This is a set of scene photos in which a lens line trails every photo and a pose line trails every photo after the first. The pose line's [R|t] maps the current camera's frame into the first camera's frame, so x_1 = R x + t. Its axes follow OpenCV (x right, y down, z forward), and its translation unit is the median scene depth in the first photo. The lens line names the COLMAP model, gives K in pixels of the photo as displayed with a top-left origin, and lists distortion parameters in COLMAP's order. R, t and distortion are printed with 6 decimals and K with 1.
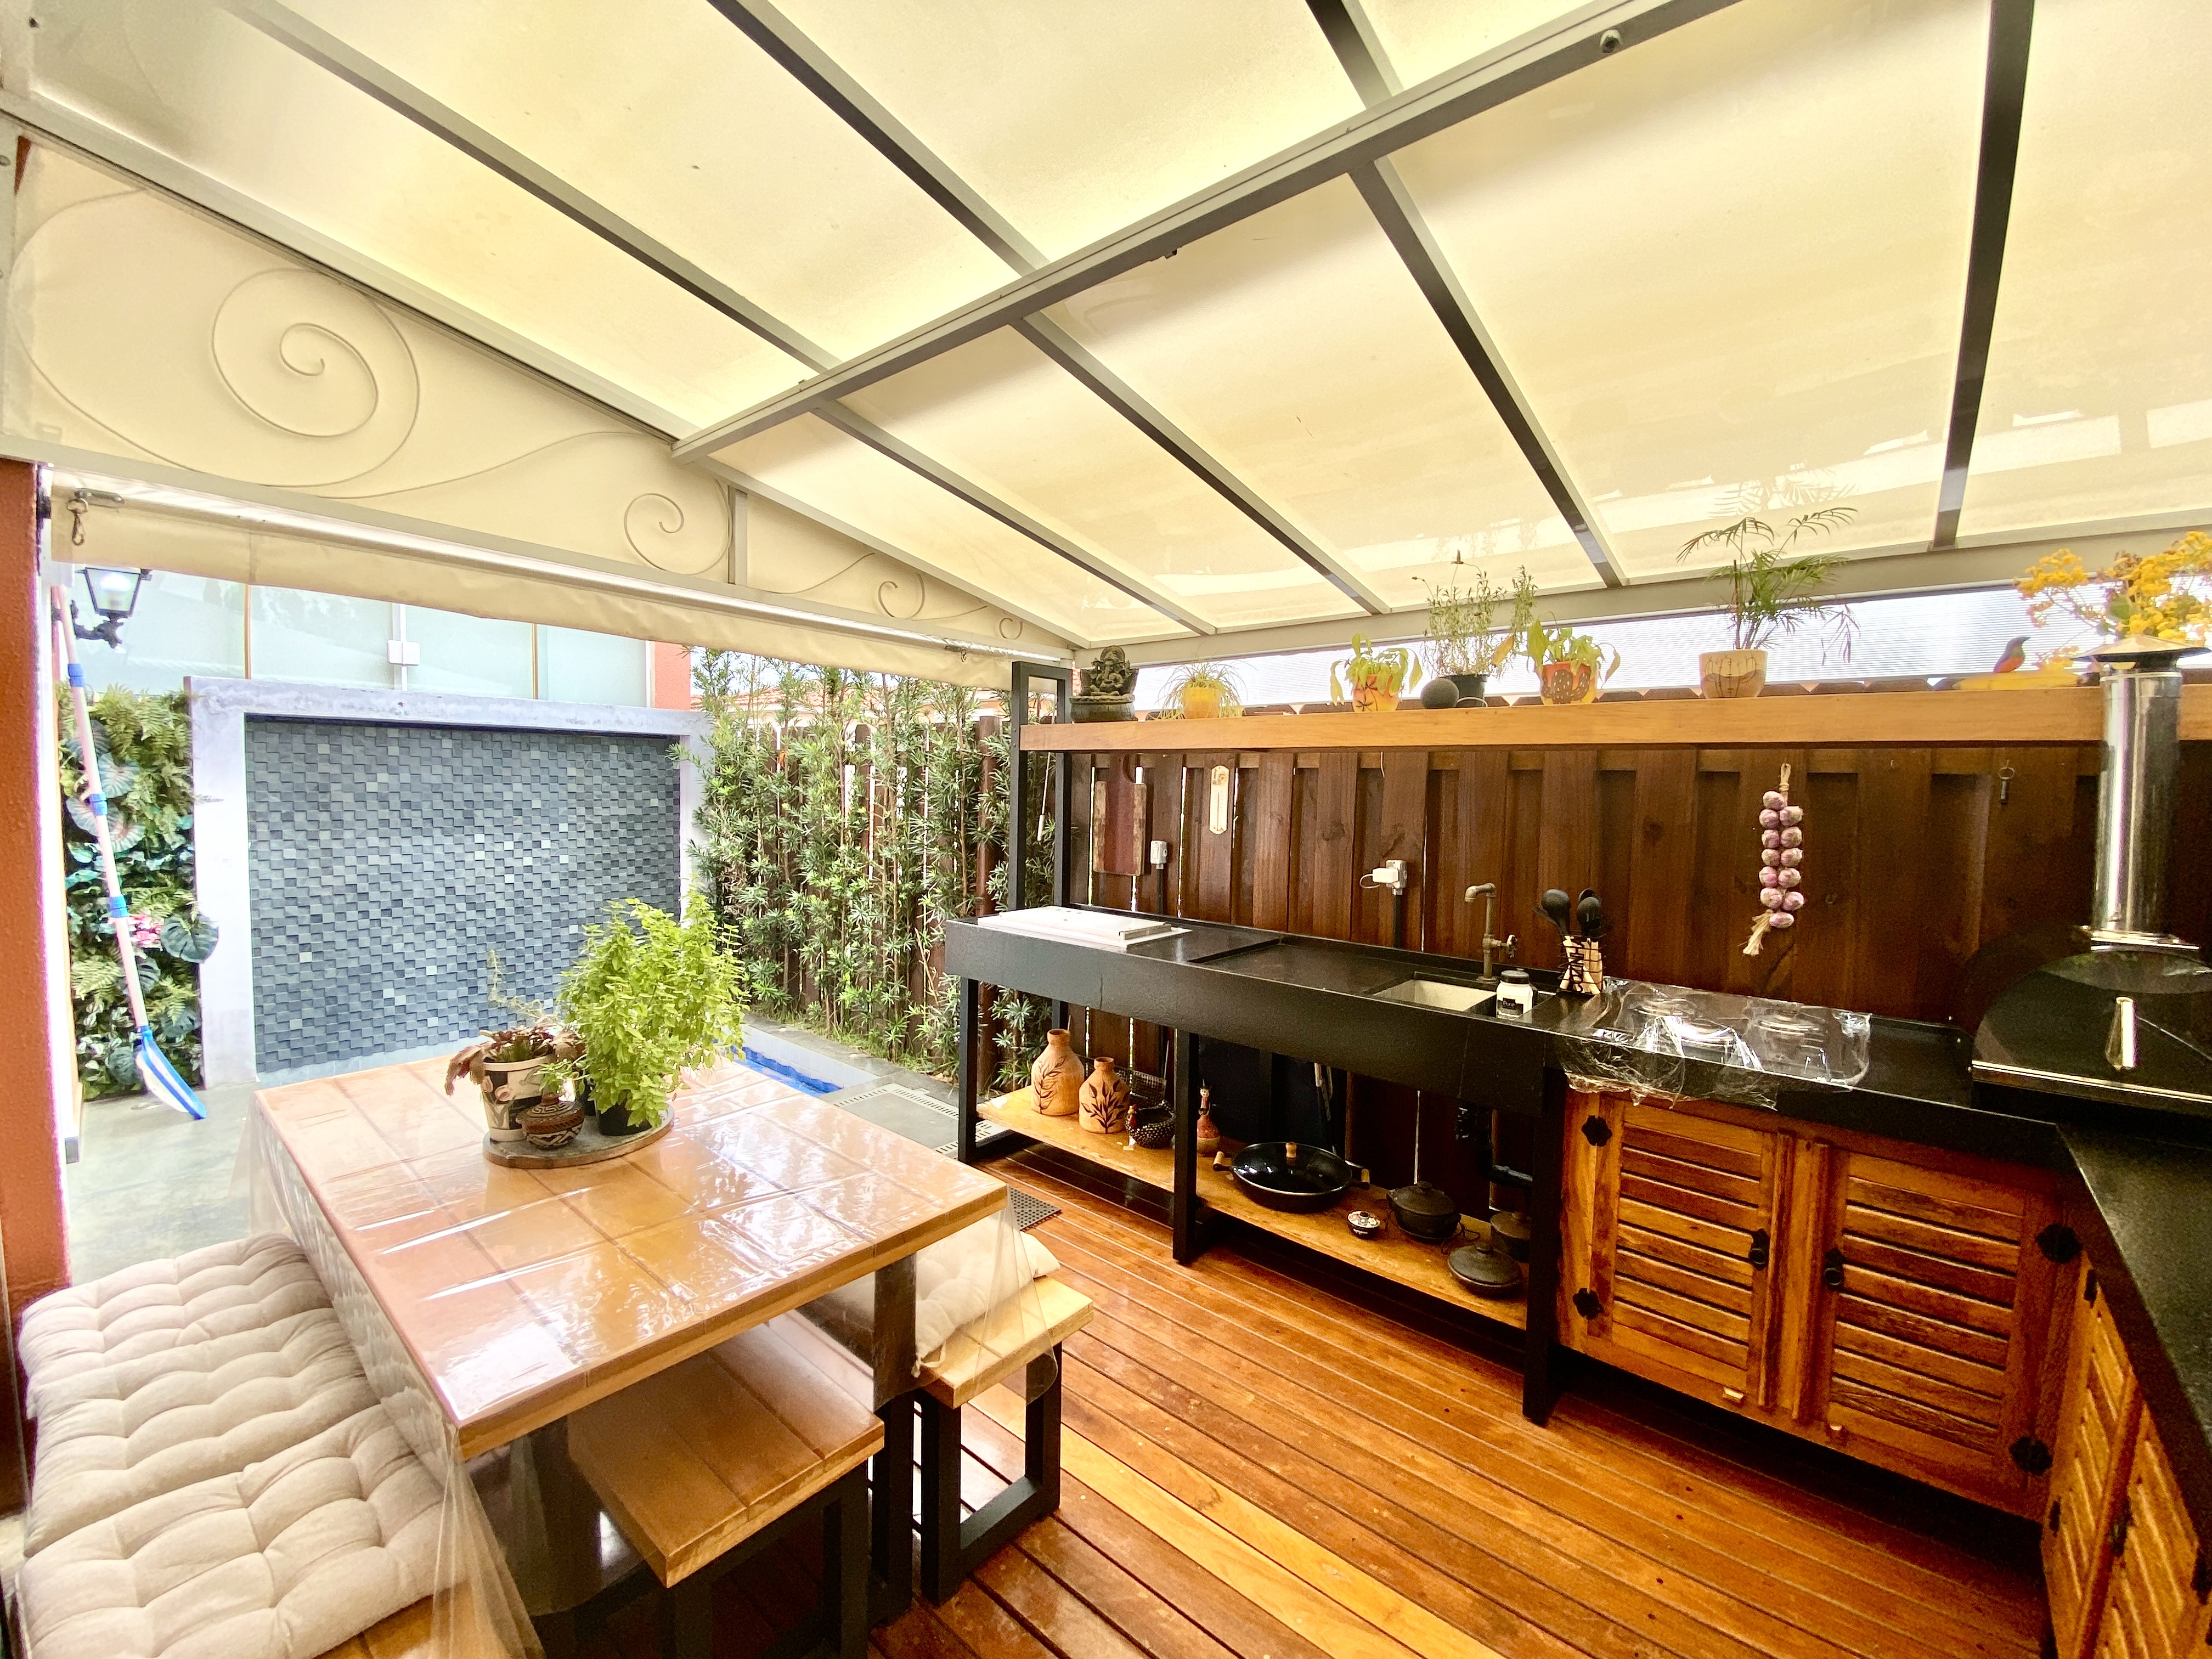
lens RADIAL K [[900.8, 0, 1102.3], [0, 900.8, 815.3], [0, 0, 1]] dist [0.015892, -0.017778]
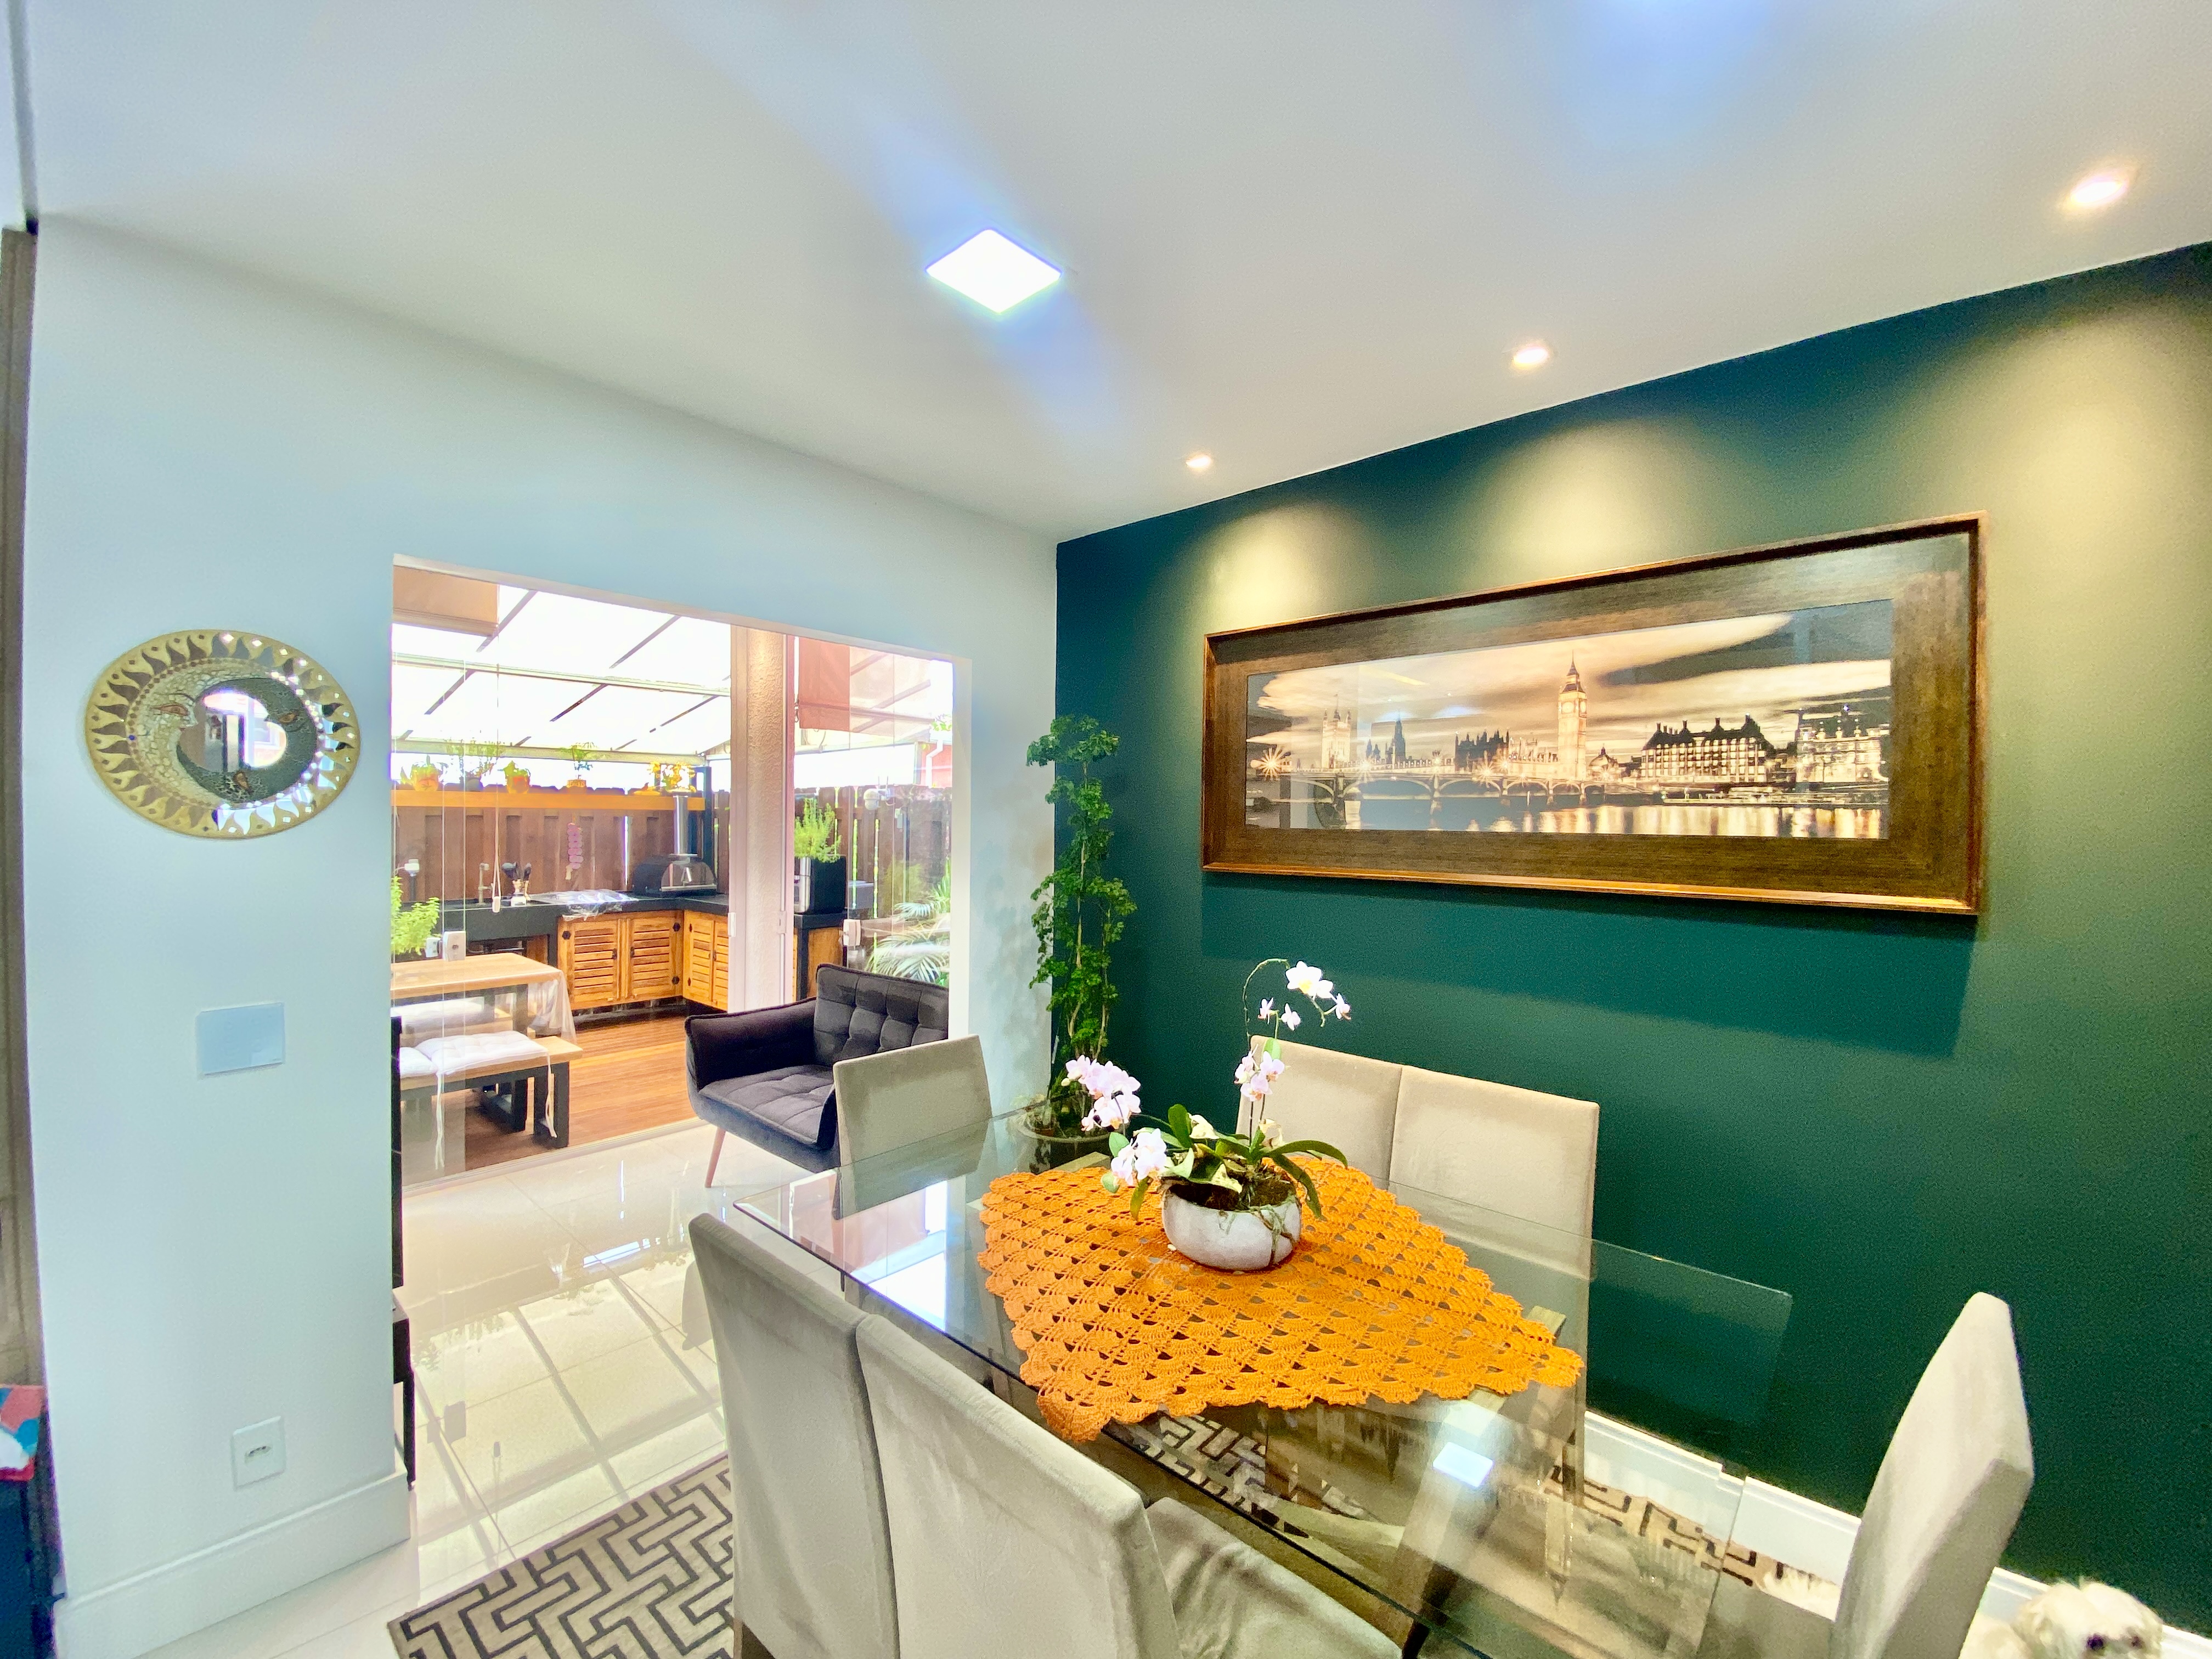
lens RADIAL K [[883.3, 0, 1106.0], [0, 883.3, 829.5], [0, 0, 1]] dist [0.034995, -0.041160]
pose [[-0.014015, -0.024183, 0.999609, -2.440841], [0.038896, 0.998938, 0.024712, -0.009340], [-0.999145, 0.039227, -0.013059, -0.780228]]
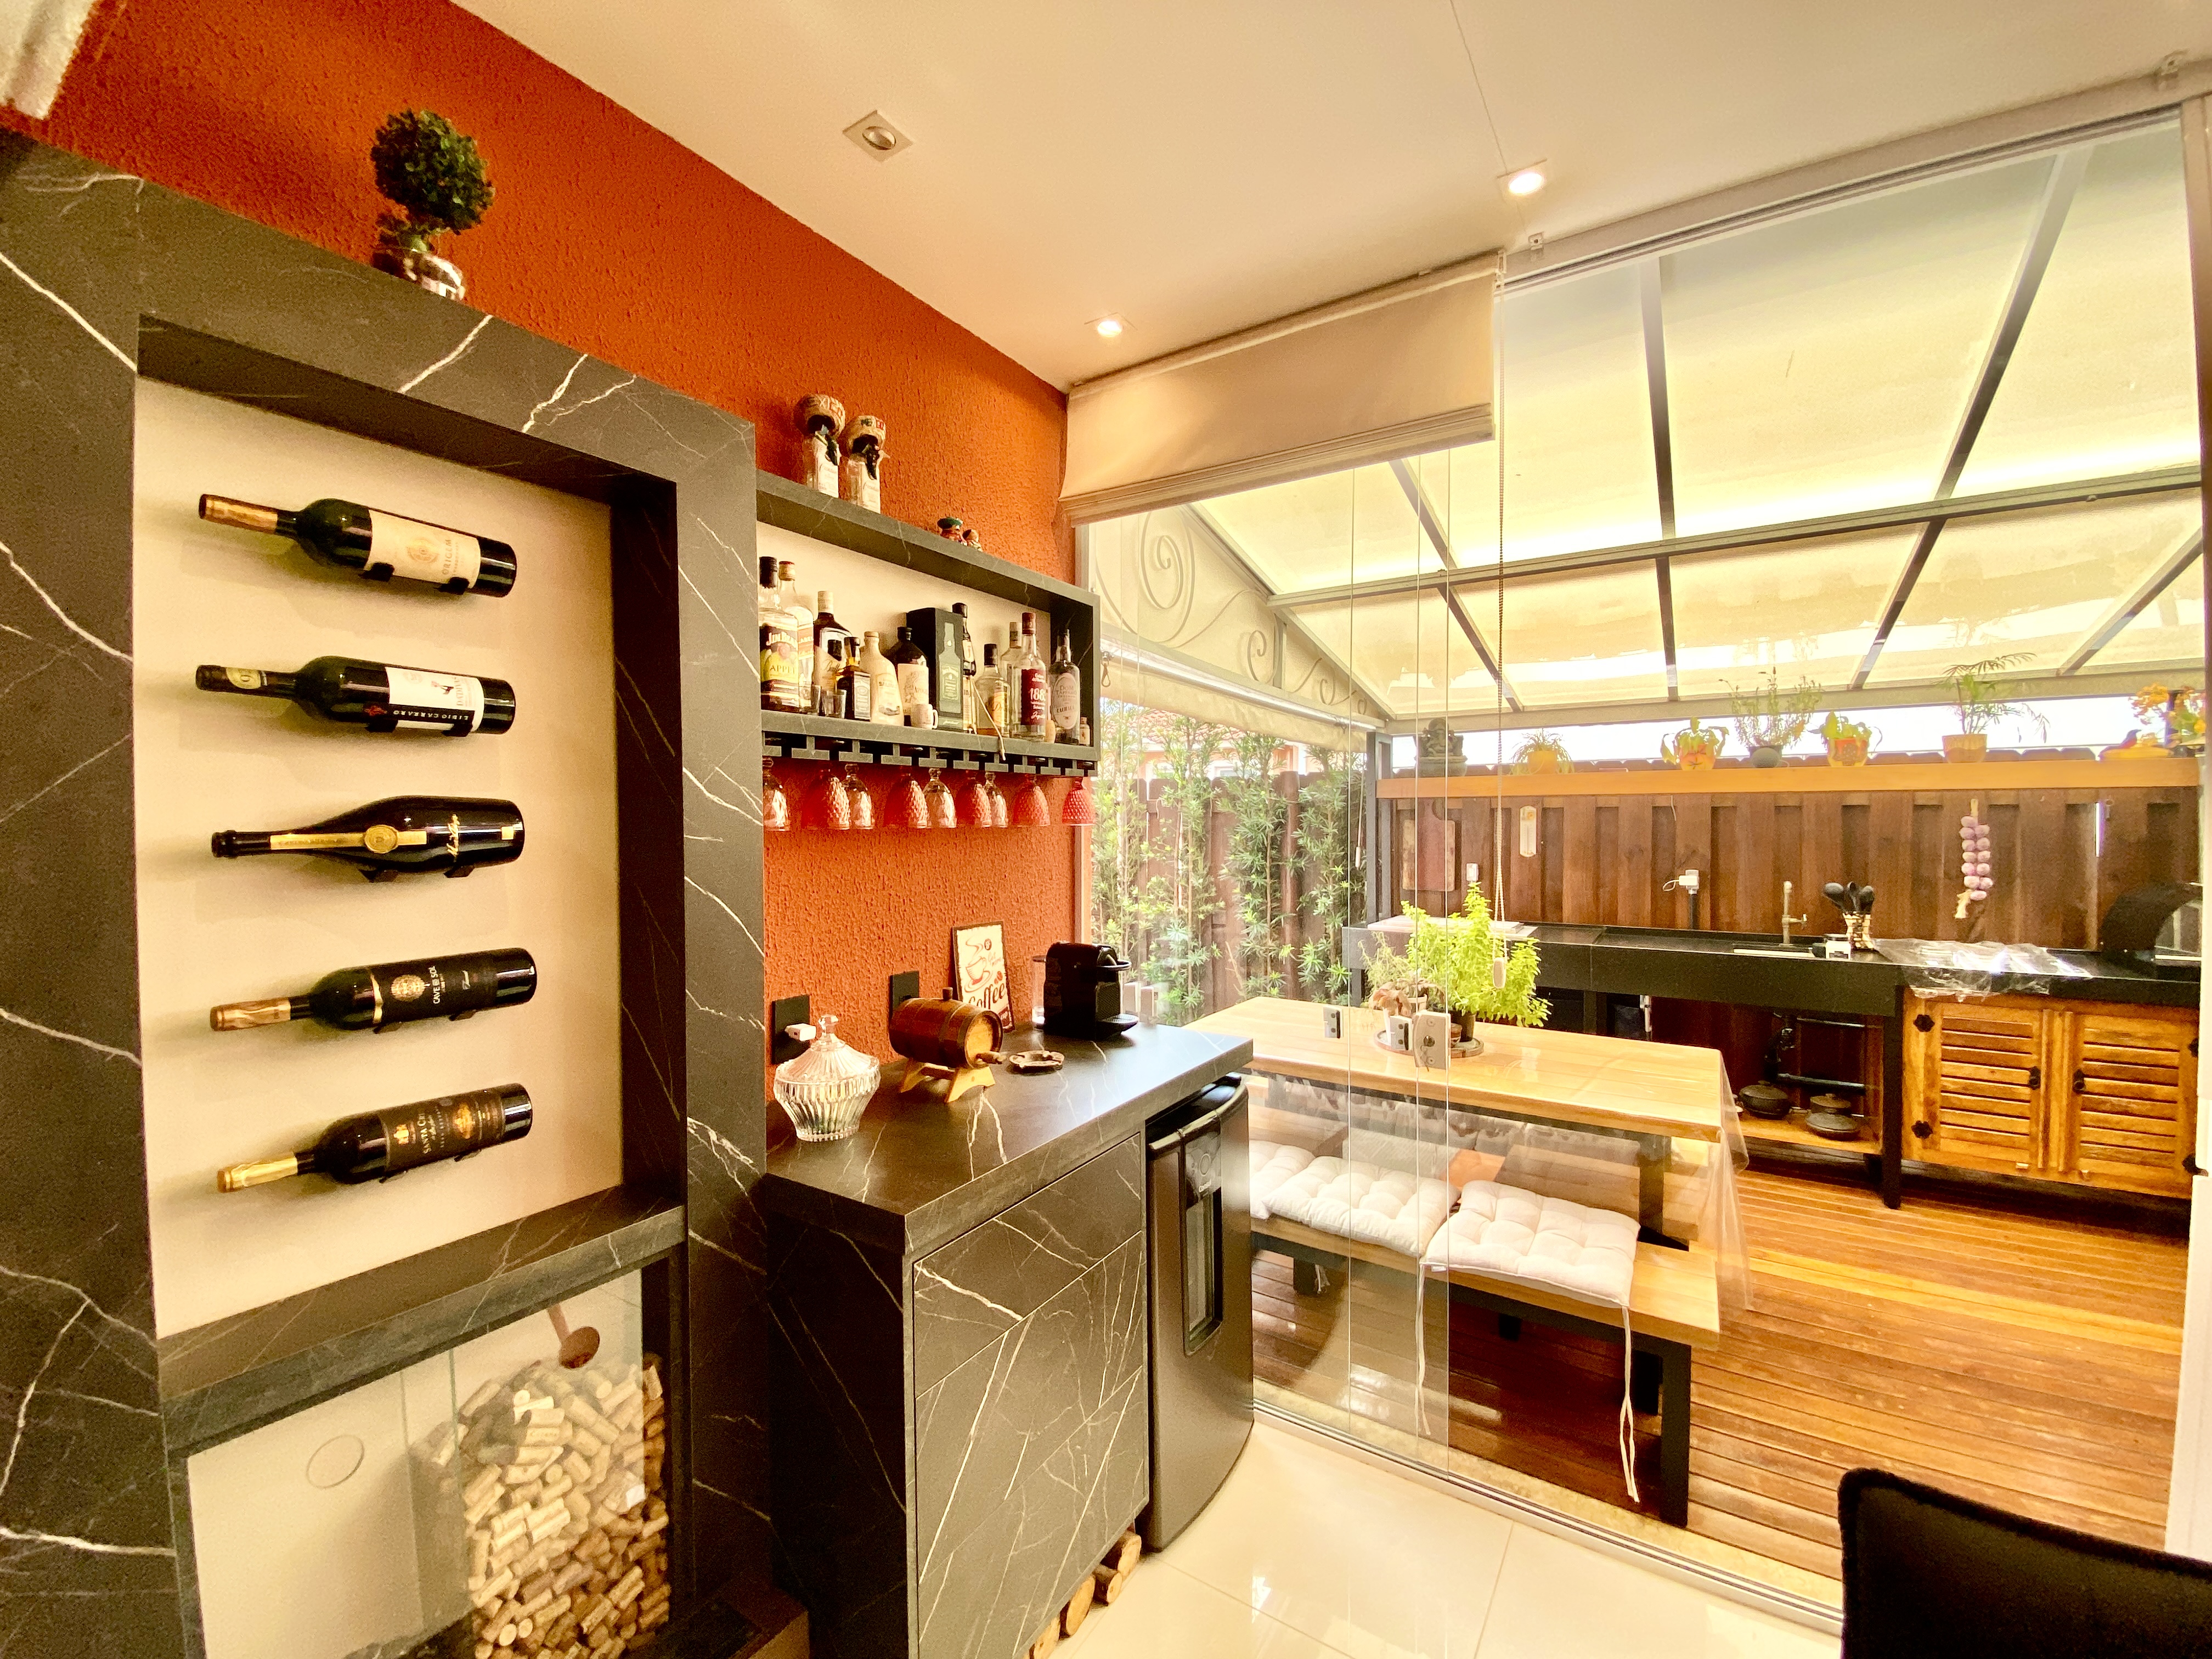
lens RADIAL K [[900.8, 0, 1102.3], [0, 900.8, 815.3], [0, 0, 1]] dist [0.015892, -0.017778]
pose [[0.990015, -0.019055, 0.139666, -1.161917], [0.025023, 0.998842, -0.041096, -0.001402], [-0.138721, 0.044181, 0.989346, -0.440371]]
